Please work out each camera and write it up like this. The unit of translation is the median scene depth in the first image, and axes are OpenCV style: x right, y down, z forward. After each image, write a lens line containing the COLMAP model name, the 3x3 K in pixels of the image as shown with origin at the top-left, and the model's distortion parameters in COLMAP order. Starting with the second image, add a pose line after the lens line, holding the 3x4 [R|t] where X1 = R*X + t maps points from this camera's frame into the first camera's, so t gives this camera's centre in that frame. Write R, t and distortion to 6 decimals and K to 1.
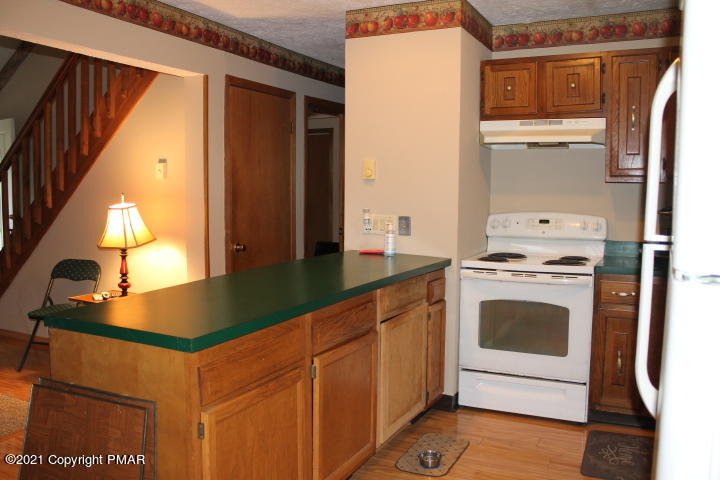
lens RADIAL K [[605.6, 0, 362.1], [0, 605.6, 242.3], [0, 0, 1]] dist [-0.169793, 0.151863]
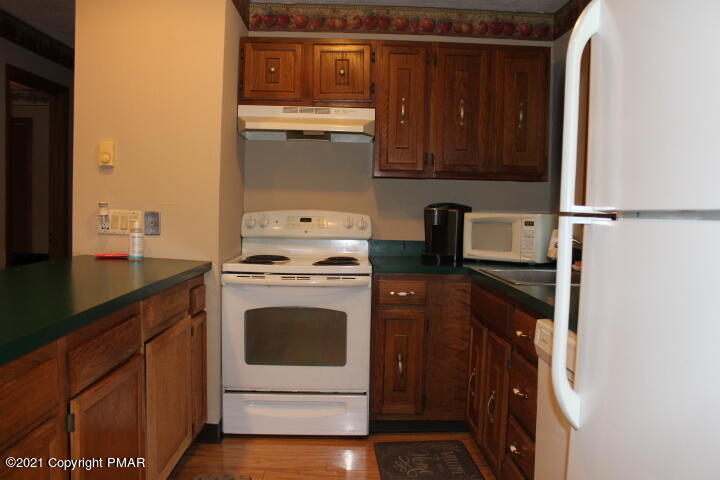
lens RADIAL K [[605.6, 0, 362.1], [0, 605.6, 242.3], [0, 0, 1]] dist [-0.169793, 0.151863]
pose [[0.881628, -0.011462, 0.471806, -0.061549], [0.021896, 0.999622, -0.016631, 0.018404], [-0.471437, 0.024993, 0.881546, 0.159260]]
